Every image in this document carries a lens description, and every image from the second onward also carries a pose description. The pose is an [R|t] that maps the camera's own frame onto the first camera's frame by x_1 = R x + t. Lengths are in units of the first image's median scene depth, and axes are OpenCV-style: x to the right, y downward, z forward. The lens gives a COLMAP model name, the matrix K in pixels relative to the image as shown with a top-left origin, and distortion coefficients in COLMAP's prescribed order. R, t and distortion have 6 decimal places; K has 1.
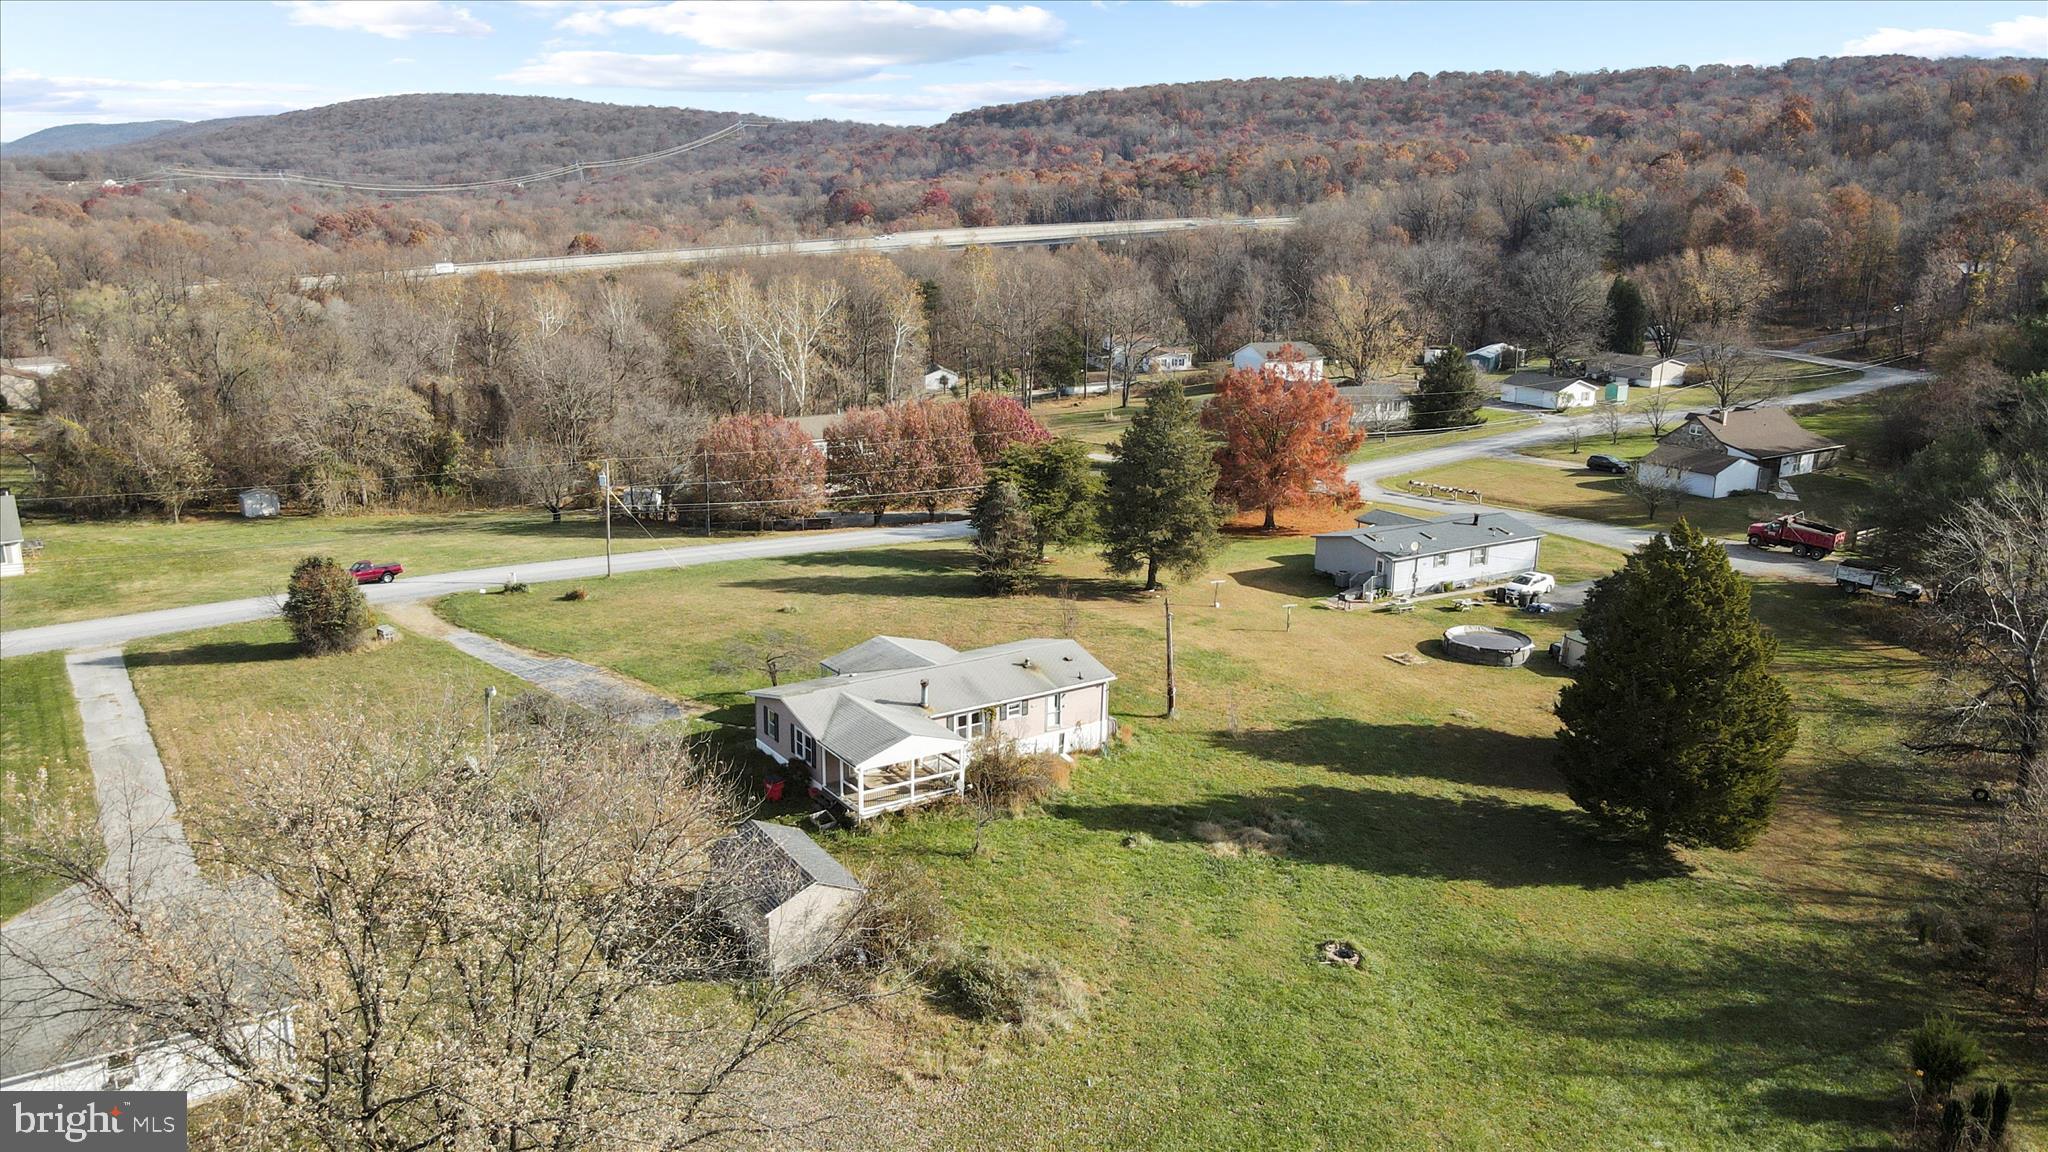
lens RADIAL K [[1516.0, 0, 1024.0], [0, 1516.0, 576.0], [0, 0, 1]] dist [0.008571, 0.012682]
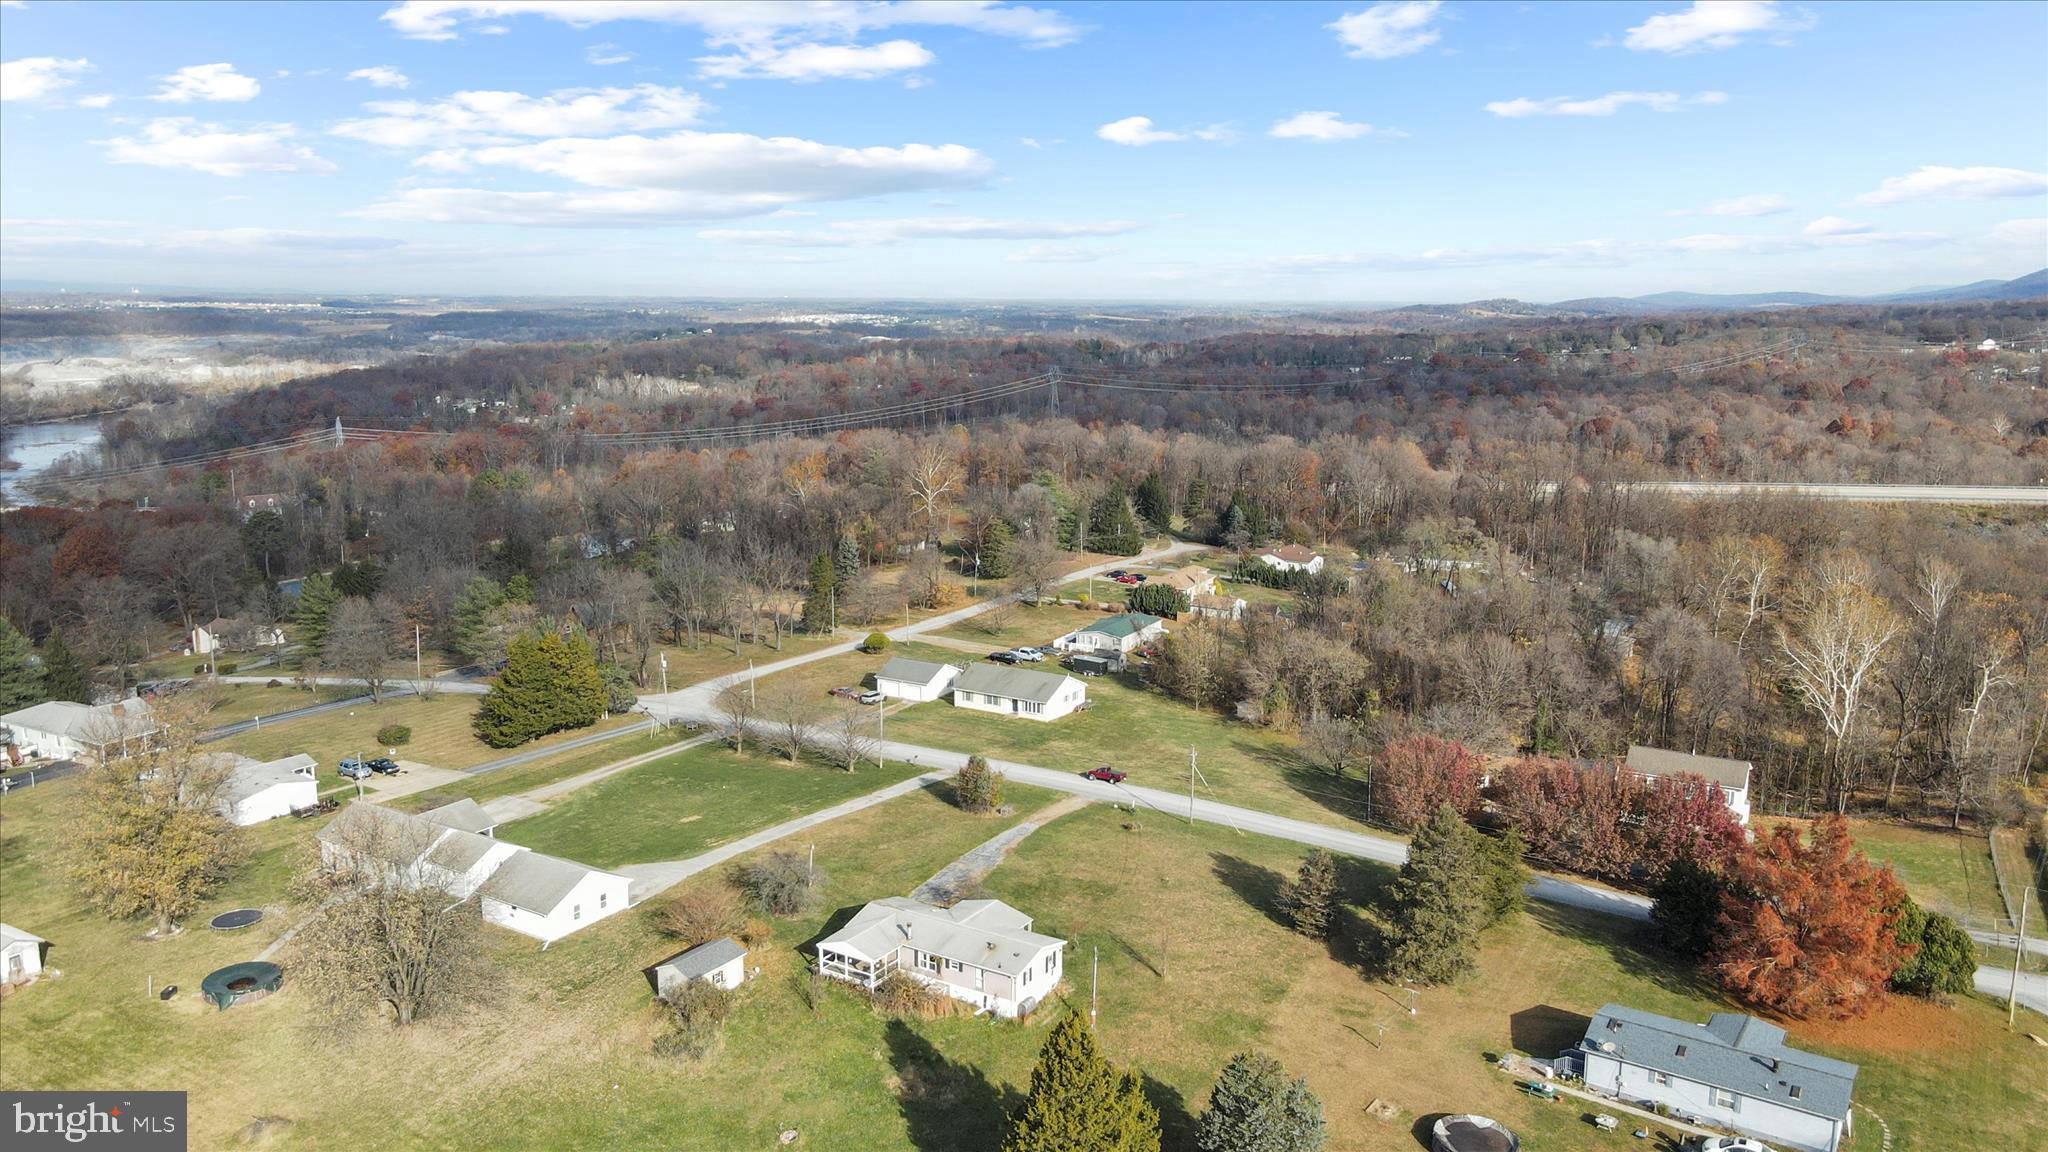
lens RADIAL K [[1518.0, 0, 1024.0], [0, 1518.0, 576.0], [0, 0, 1]] dist [-0.005908, 0.045455]
pose [[0.413568, 0.161240, -0.896082, 0.762254], [-0.235239, 0.969700, 0.065917, -0.237350], [0.879559, 0.183532, 0.438967, 0.150680]]
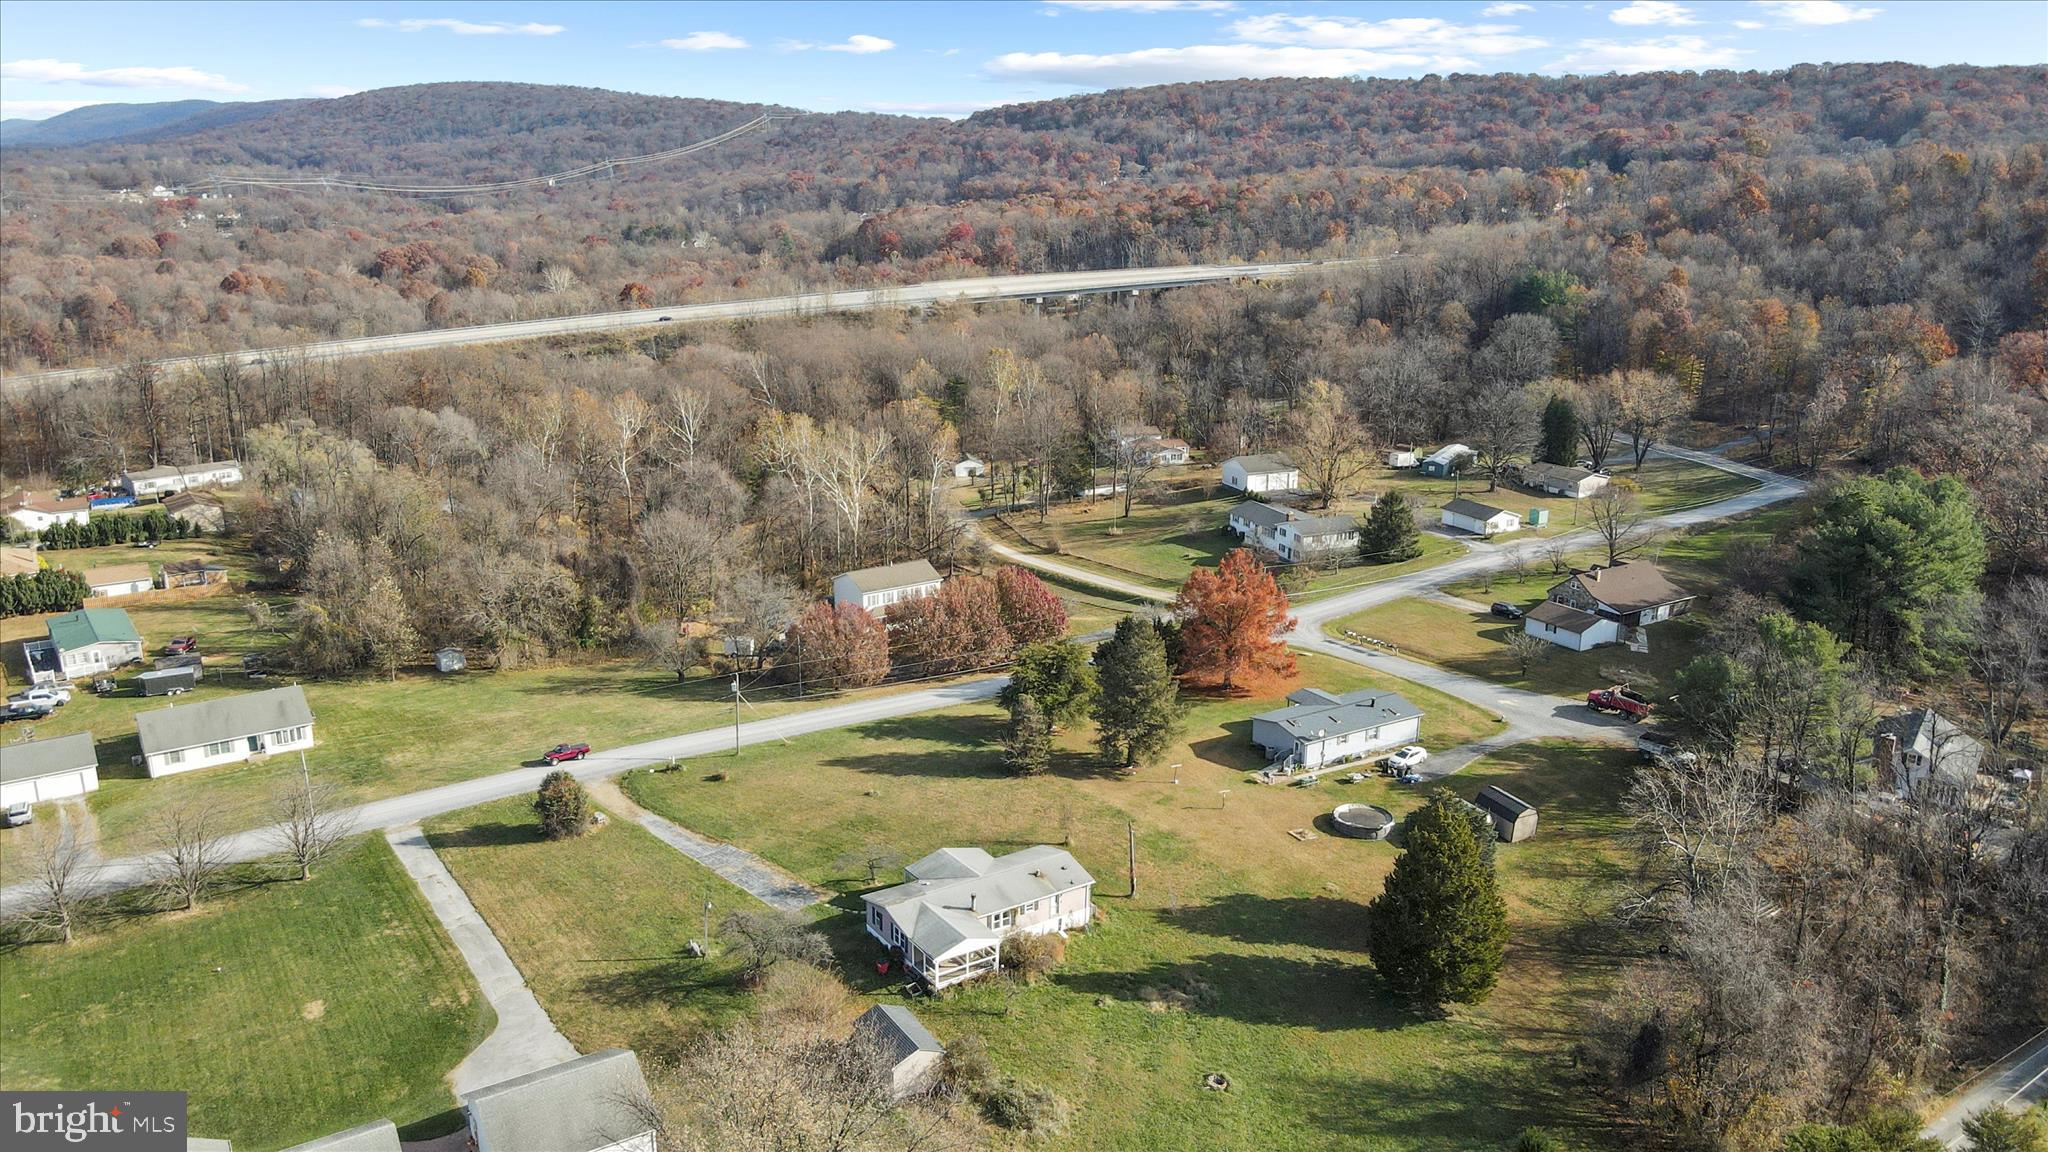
lens RADIAL K [[1518.0, 0, 1024.0], [0, 1518.0, 576.0], [0, 0, 1]] dist [-0.005908, 0.045455]
pose [[0.999895, -0.001847, -0.014406, 0.006119], [0.002126, 0.999810, 0.019378, -0.155894], [0.014368, -0.019406, 0.999708, -0.312266]]
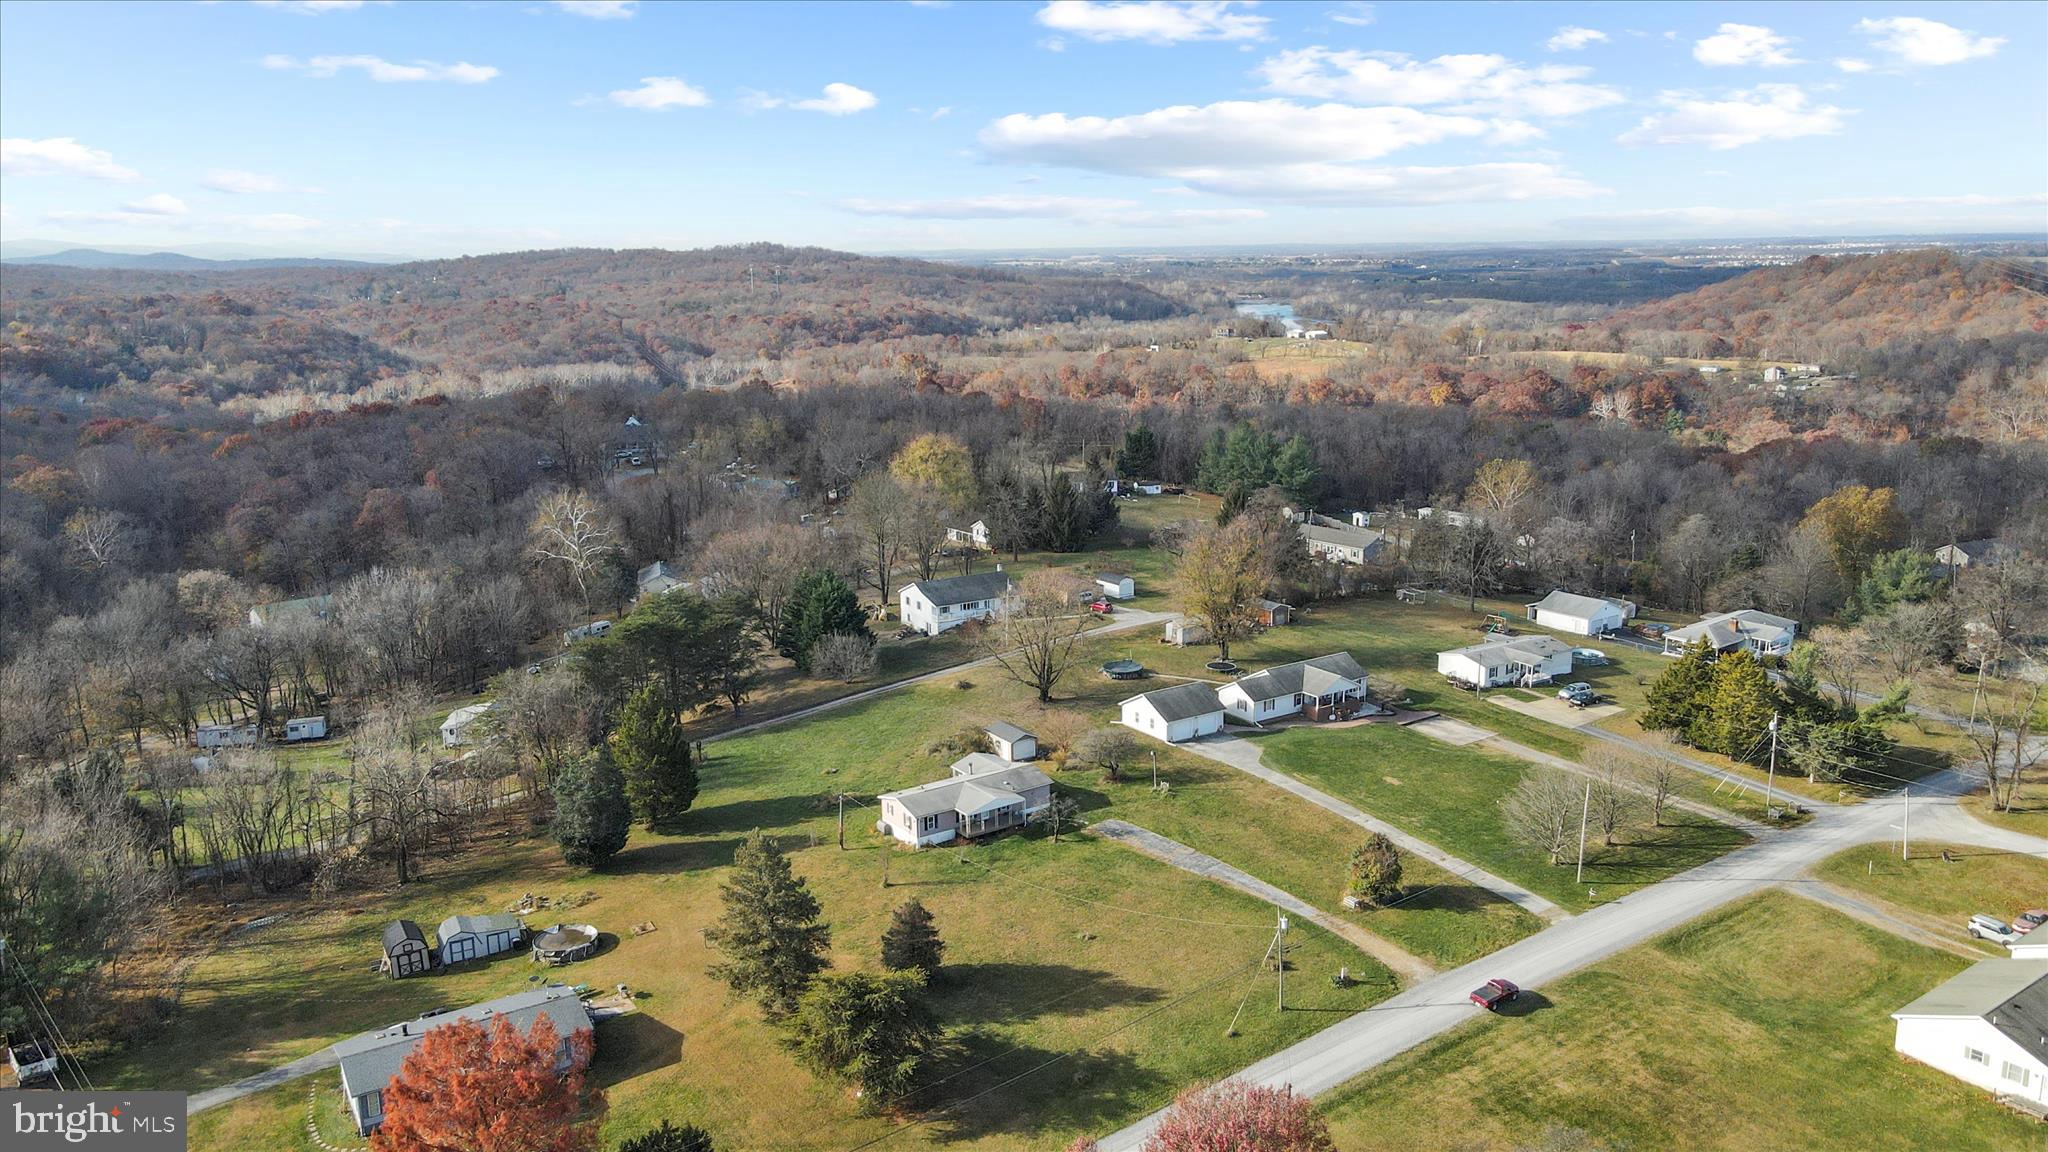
lens RADIAL K [[1516.0, 0, 1024.0], [0, 1516.0, 576.0], [0, 0, 1]] dist [0.008571, 0.012682]
pose [[-0.999941, 0.000089, -0.010875, -0.066752], [-0.004913, 0.888406, 0.459033, -0.622107], [0.009702, 0.459059, -0.888353, 1.488028]]
